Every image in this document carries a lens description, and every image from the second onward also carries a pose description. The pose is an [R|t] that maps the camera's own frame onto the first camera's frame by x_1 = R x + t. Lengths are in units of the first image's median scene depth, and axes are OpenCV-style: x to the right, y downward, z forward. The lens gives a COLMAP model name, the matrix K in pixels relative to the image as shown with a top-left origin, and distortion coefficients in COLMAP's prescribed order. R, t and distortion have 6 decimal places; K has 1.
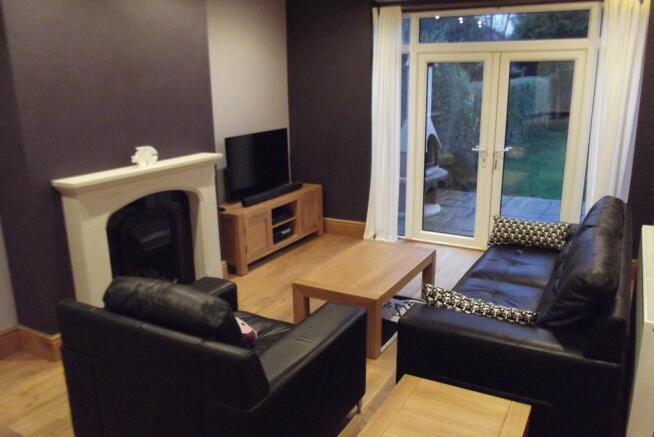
lens RADIAL K [[545.4, 0, 326.2], [0, 545.4, 220.2], [0, 0, 1]] dist [-0.047314, -0.002875]
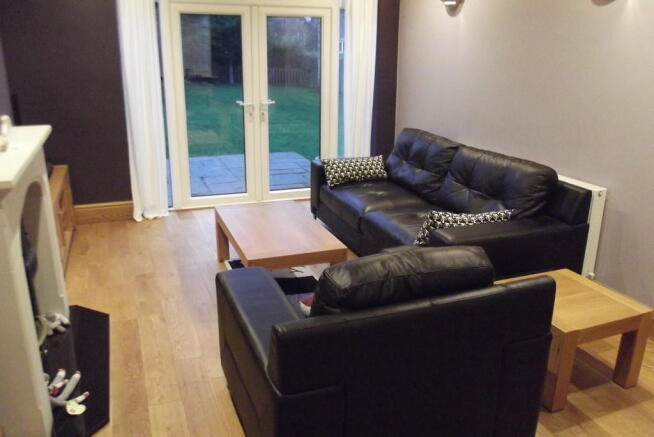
lens RADIAL K [[545.4, 0, 326.2], [0, 545.4, 220.2], [0, 0, 1]] dist [-0.047314, -0.002875]
pose [[0.625533, -0.212094, 0.750816, -0.429462], [0.176652, 0.975851, 0.128488, -0.023835], [-0.759936, 0.052260, 0.647894, 0.250847]]
